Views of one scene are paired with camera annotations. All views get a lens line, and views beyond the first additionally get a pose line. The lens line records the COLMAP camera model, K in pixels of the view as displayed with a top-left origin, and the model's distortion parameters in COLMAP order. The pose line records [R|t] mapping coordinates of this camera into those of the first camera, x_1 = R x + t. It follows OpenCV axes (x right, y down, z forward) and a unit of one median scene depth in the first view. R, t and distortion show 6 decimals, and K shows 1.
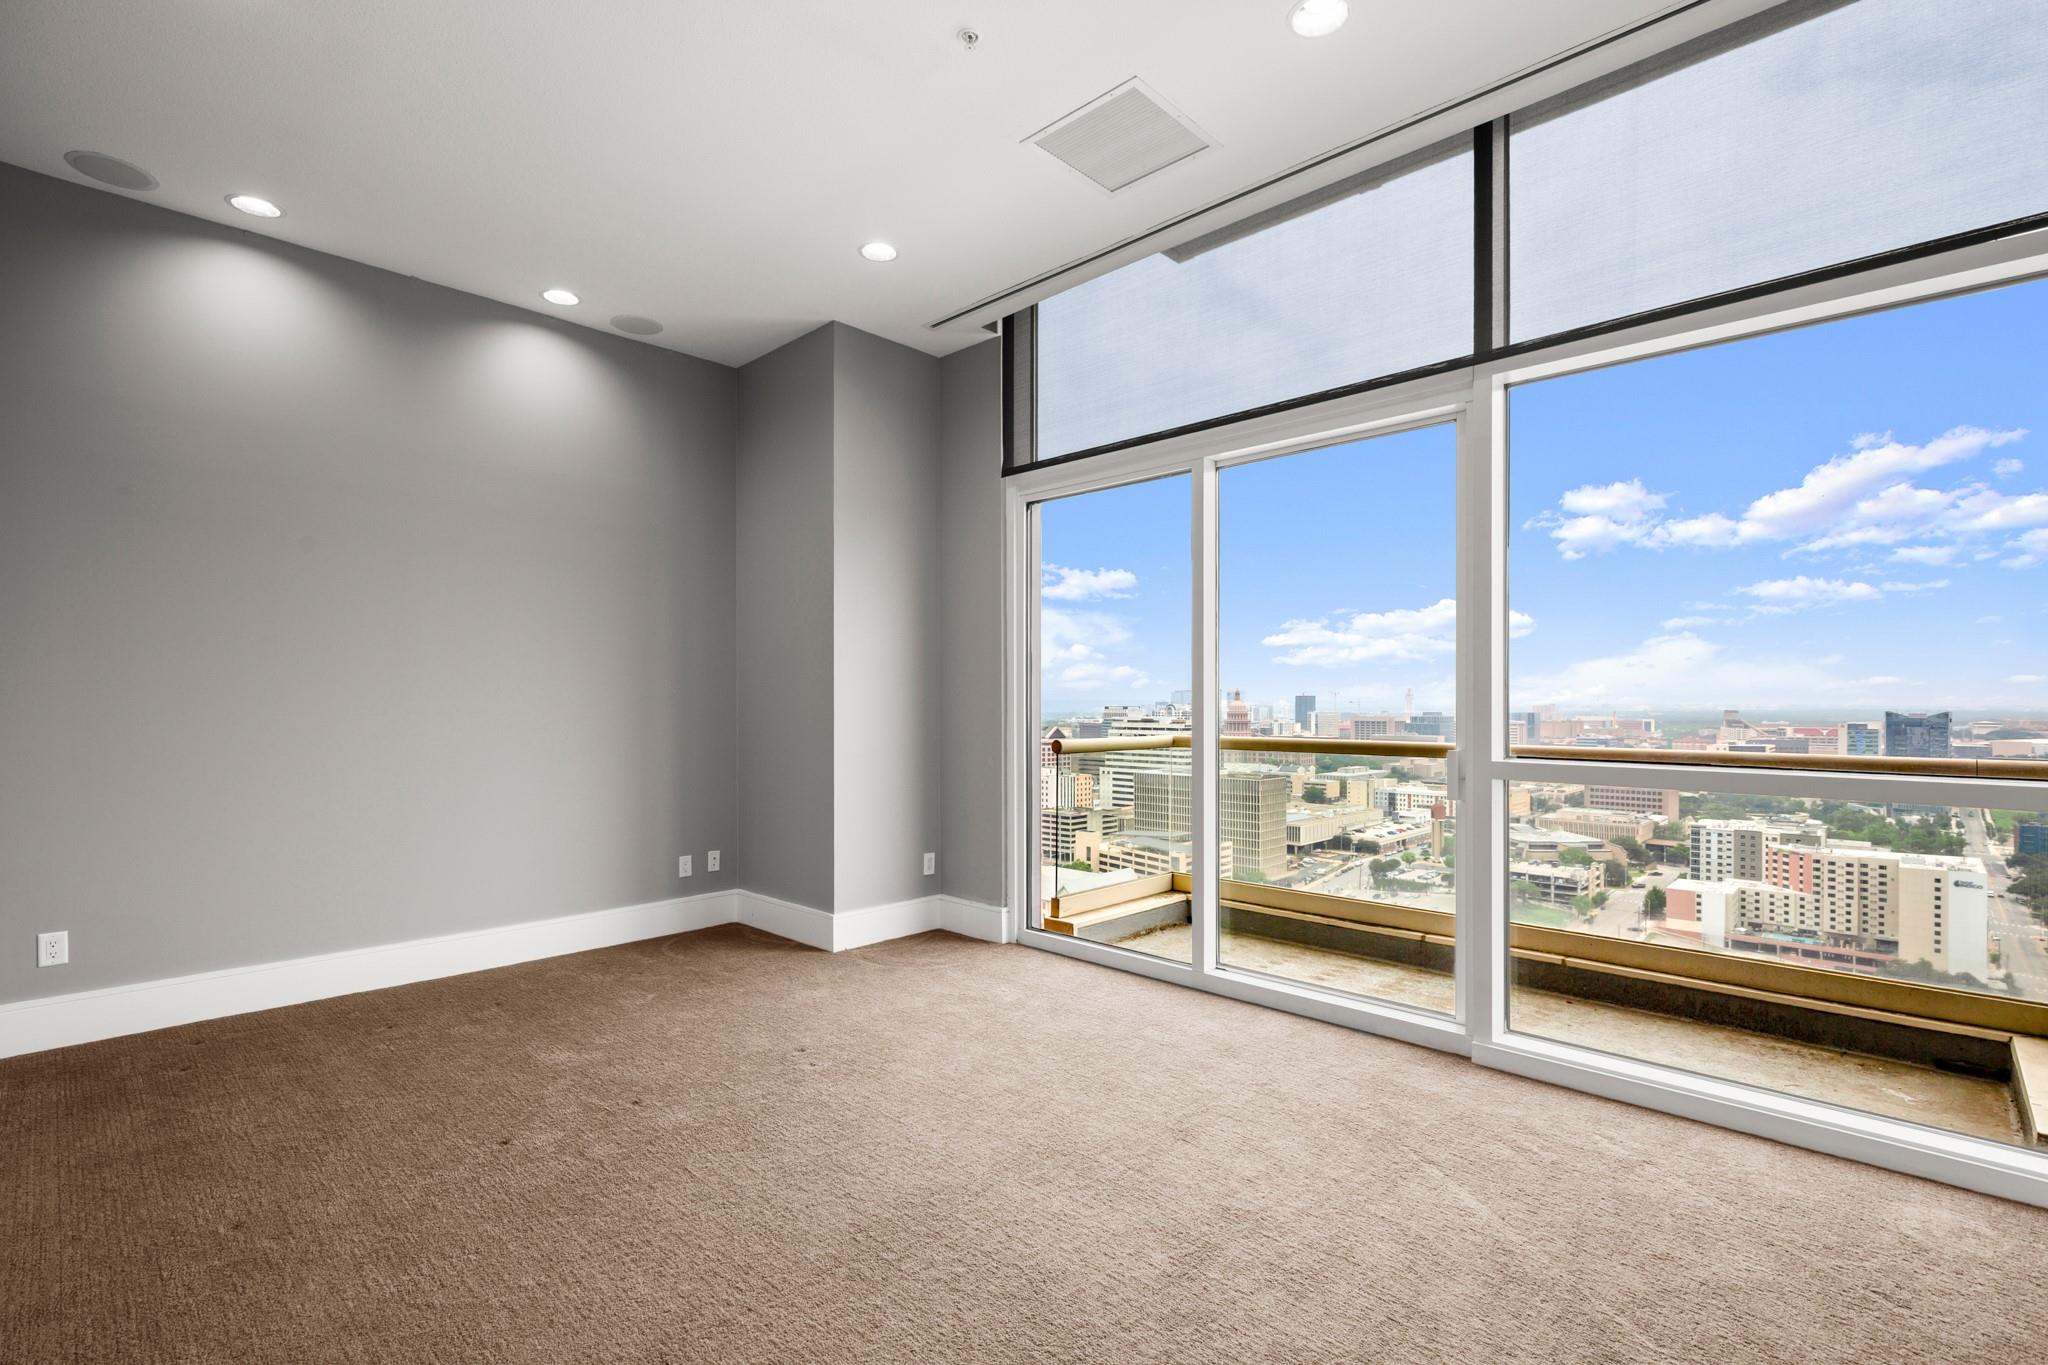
lens RADIAL K [[940.5, 0, 1032.5], [0, 940.5, 694.3], [0, 0, 1]] dist [0.001540, -0.000553]
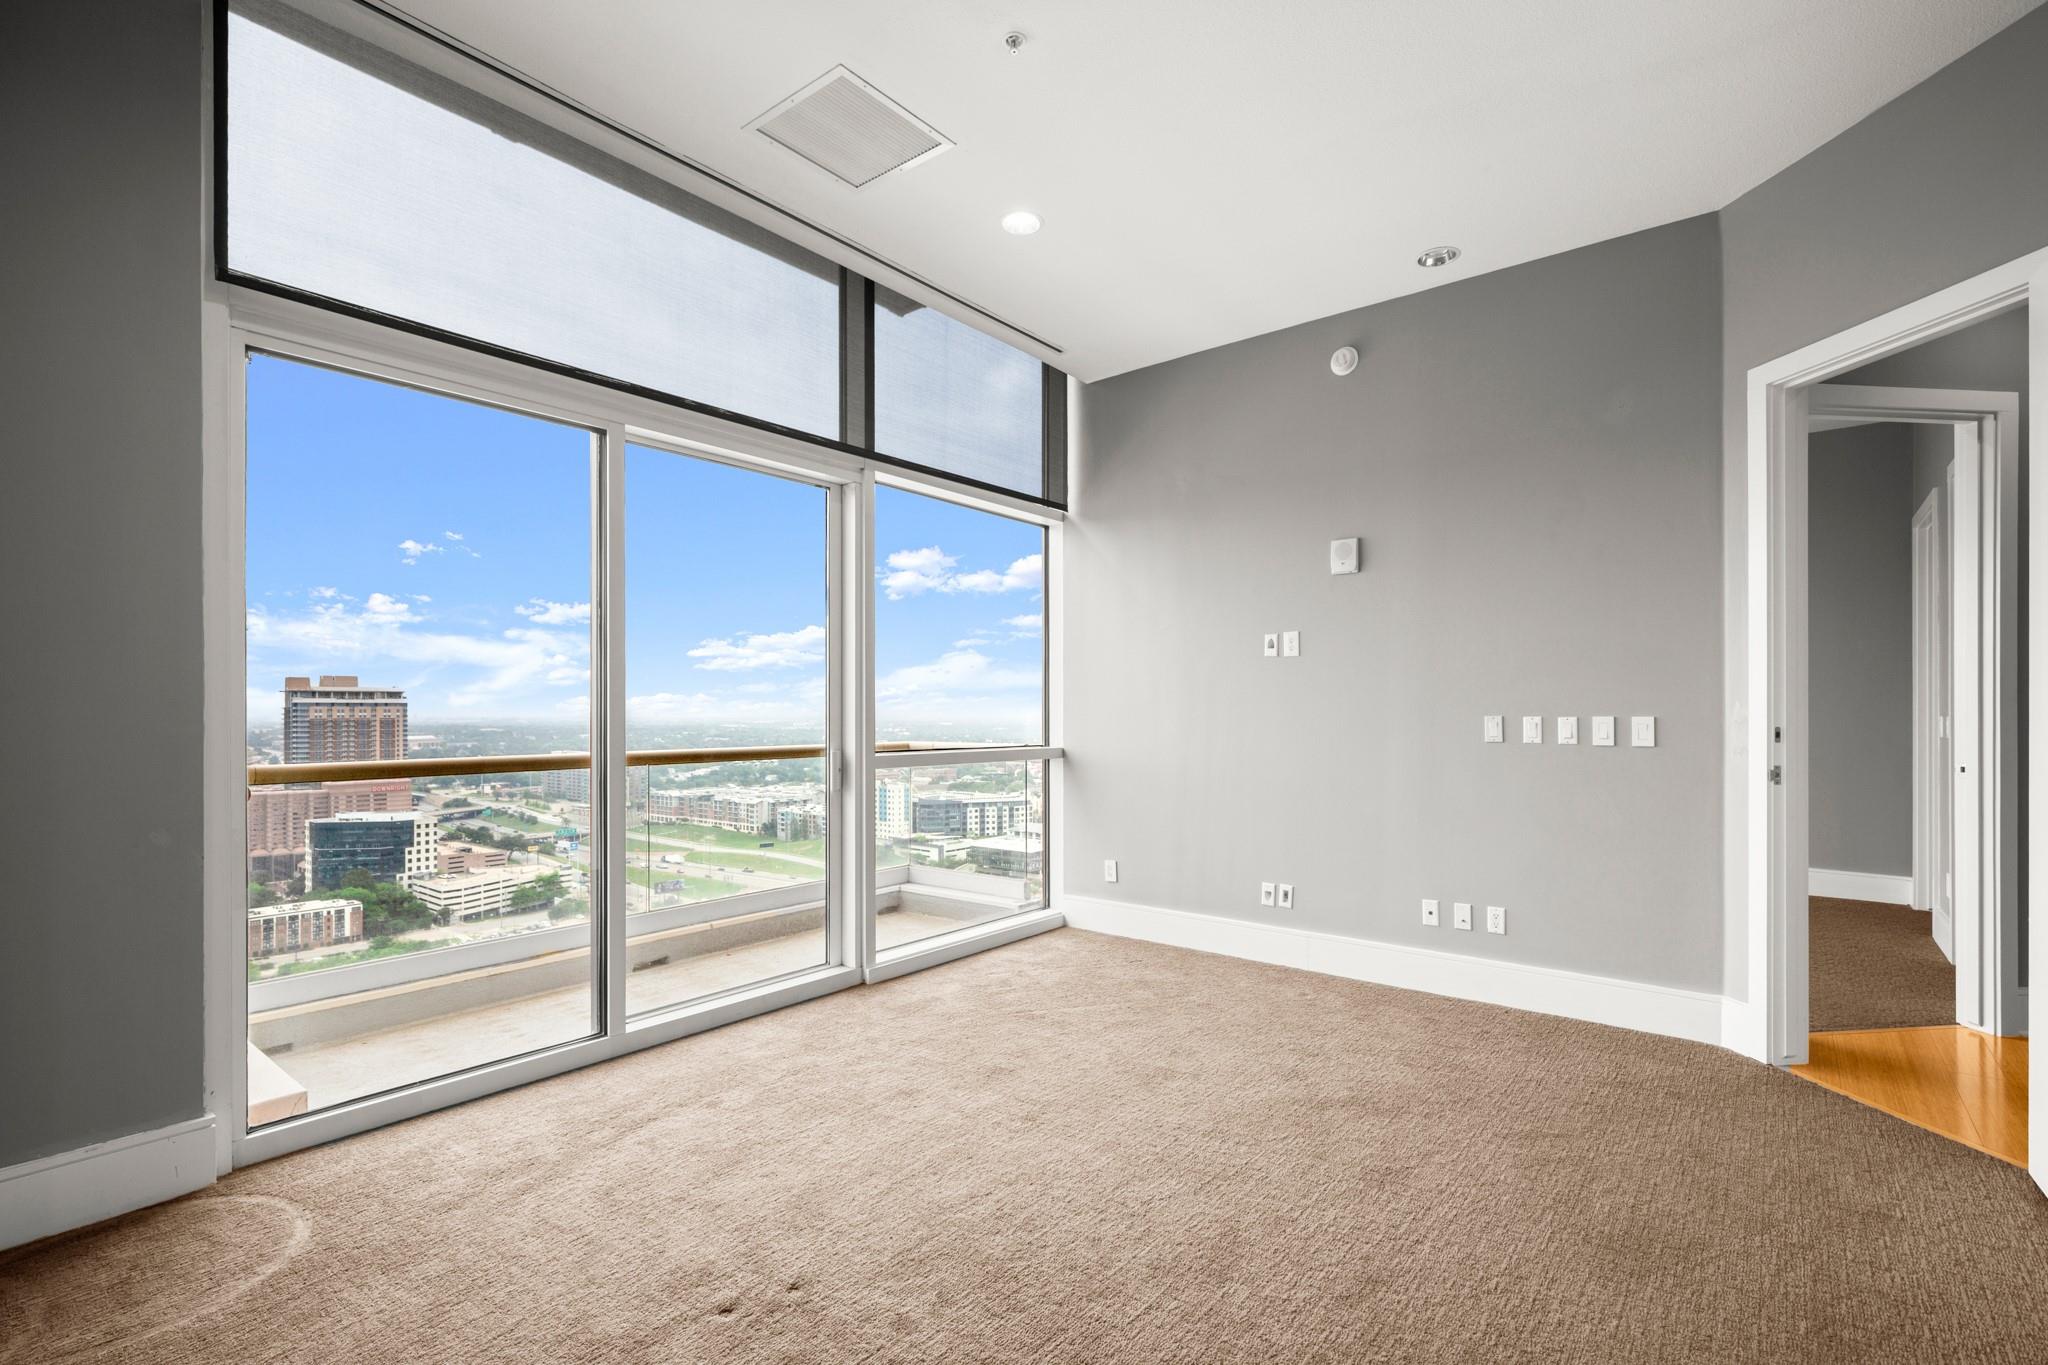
lens RADIAL K [[940.5, 0, 1032.5], [0, 940.5, 694.3], [0, 0, 1]] dist [0.001540, -0.000553]
pose [[-0.091882, 0.016041, 0.995641, -0.764907], [-0.005229, 0.999849, -0.016591, 0.003622], [-0.995756, -0.006731, -0.091784, 0.782324]]
